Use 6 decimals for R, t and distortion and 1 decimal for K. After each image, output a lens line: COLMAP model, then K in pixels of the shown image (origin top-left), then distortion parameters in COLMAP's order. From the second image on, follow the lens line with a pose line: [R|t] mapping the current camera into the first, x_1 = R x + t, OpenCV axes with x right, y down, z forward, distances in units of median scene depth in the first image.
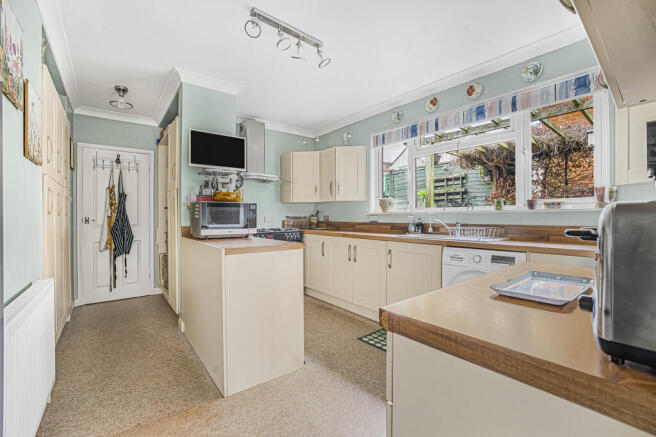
lens RADIAL K [[288.8, 0, 328.0], [0, 288.8, 218.5], [0, 0, 1]] dist [-0.001449, -0.000176]
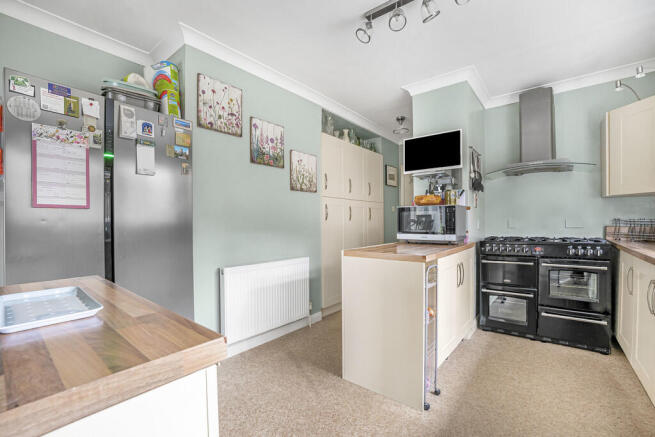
lens RADIAL K [[288.4, 0, 327.5], [0, 288.4, 218.5], [0, 0, 1]] dist [-0.001449, -0.000176]
pose [[0.245041, -0.000654, -0.969513, 0.428161], [-0.000152, 1.000000, -0.000713, -0.011810], [0.969513, 0.000322, 0.245040, 0.386513]]
